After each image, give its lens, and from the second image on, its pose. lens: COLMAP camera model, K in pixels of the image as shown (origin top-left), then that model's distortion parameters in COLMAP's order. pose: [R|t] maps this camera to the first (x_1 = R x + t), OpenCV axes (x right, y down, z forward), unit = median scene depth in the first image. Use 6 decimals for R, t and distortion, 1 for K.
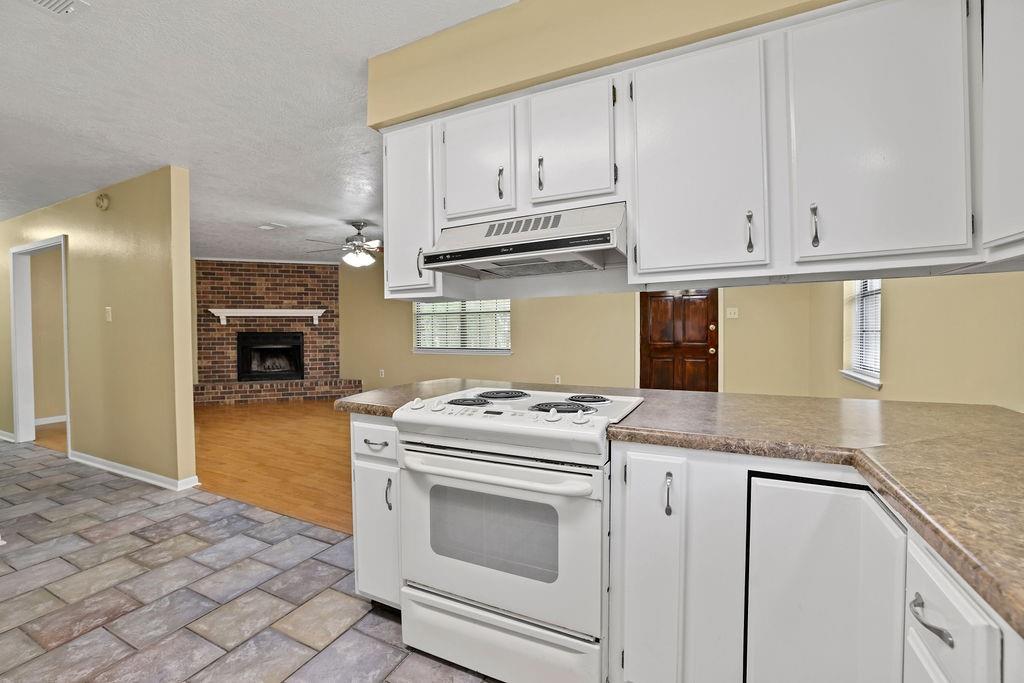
lens RADIAL K [[440.8, 0, 508.6], [0, 440.8, 334.4], [0, 0, 1]] dist [-0.021432, 0.004051]
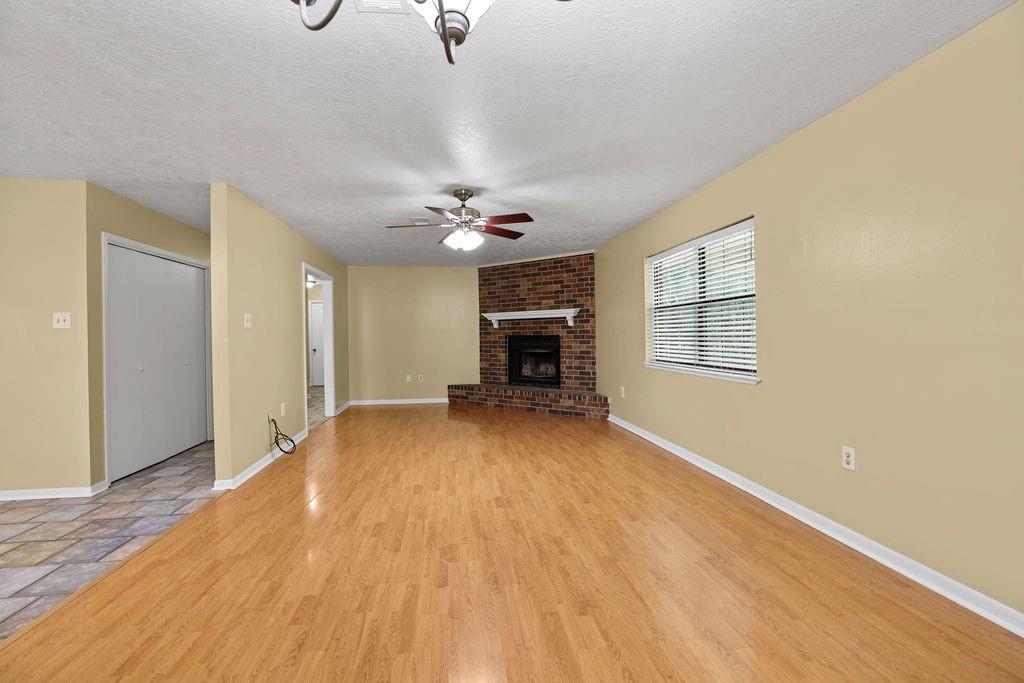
lens RADIAL K [[440.8, 0, 504.0], [0, 440.8, 335.7], [0, 0, 1]] dist [-0.021432, 0.004051]
pose [[0.552121, 0.000387, -0.833764, 0.218388], [-0.001213, 0.999999, -0.000340, -0.004343], [0.833763, 0.001199, 0.552121, 0.443275]]
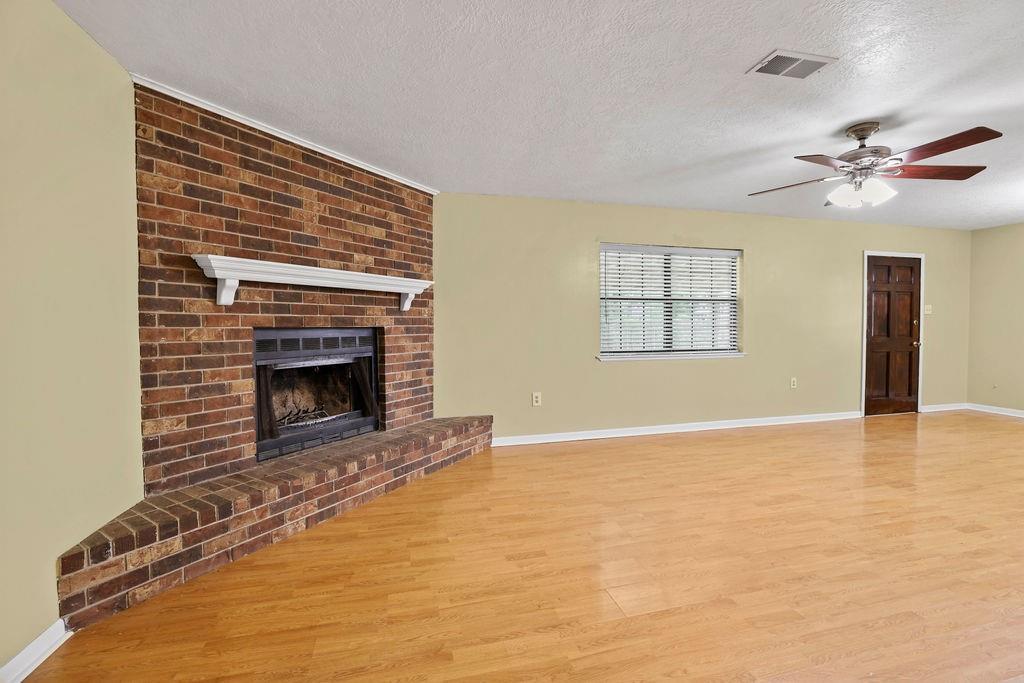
lens RADIAL K [[440.8, 0, 519.4], [0, 440.8, 331.2], [0, 0, 1]] dist [-0.021432, 0.004051]
pose [[0.762216, -0.006092, 0.647294, -0.694438], [0.006097, 0.999979, 0.002231, -0.001261], [-0.647294, 0.002246, 0.762237, 0.591690]]
